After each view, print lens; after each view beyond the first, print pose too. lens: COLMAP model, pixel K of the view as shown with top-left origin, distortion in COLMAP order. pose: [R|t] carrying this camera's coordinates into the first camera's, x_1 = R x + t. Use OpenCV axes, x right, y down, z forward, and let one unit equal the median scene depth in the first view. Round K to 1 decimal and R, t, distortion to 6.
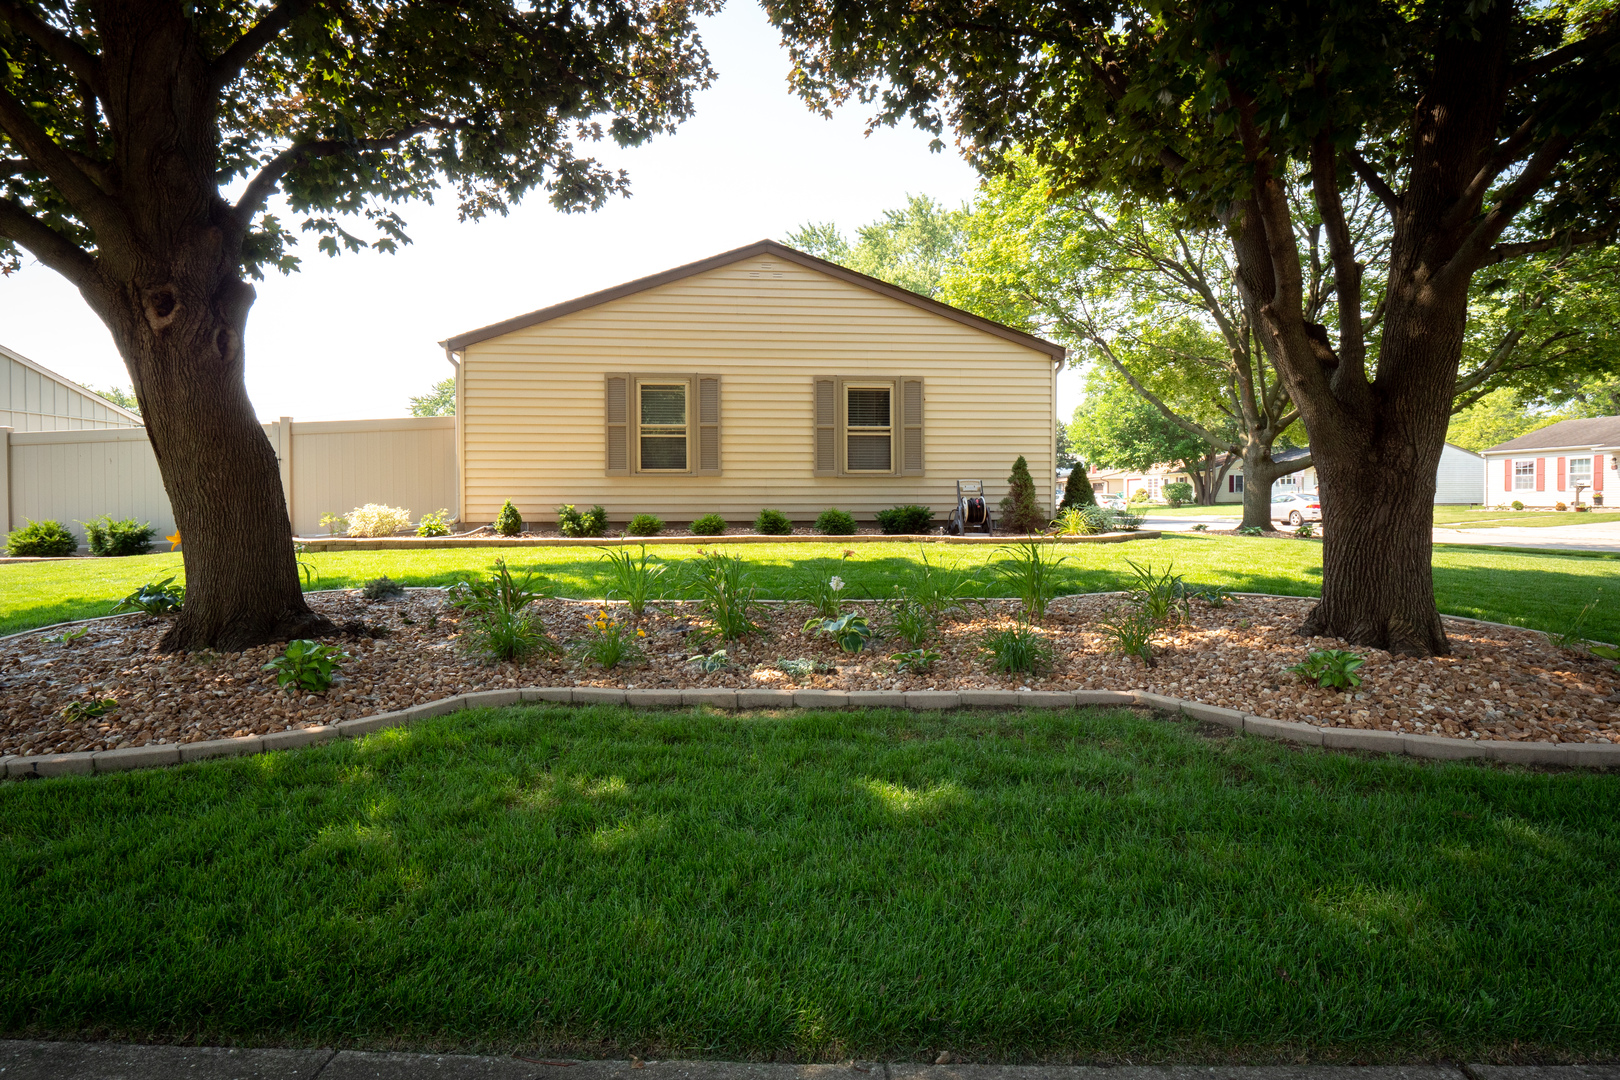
lens RADIAL K [[794.0, 0, 810.1], [0, 794.0, 515.2], [0, 0, 1]] dist [0.001762, 0.000103]
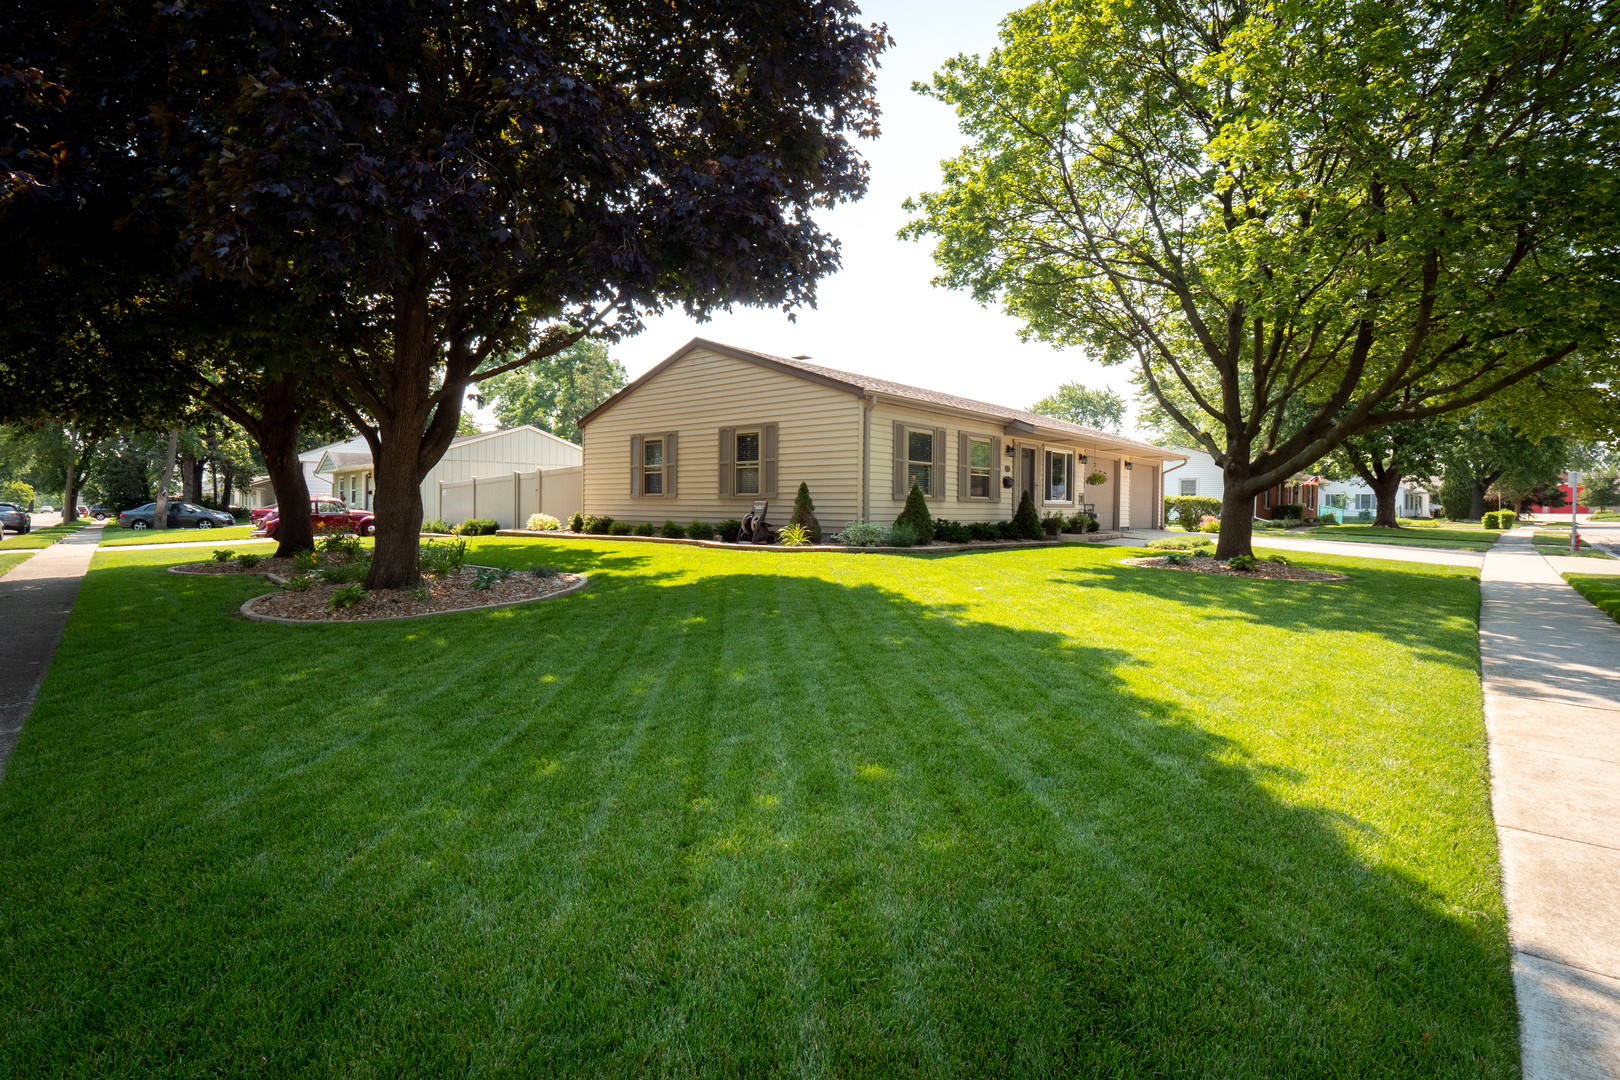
lens RADIAL K [[794.0, 0, 810.1], [0, 794.0, 515.2], [0, 0, 1]] dist [0.001762, 0.000103]
pose [[0.670315, 0.016165, -0.741901, 1.174989], [-0.033233, 0.999414, -0.008250, -0.012760], [0.741332, 0.030186, 0.670459, 0.178382]]
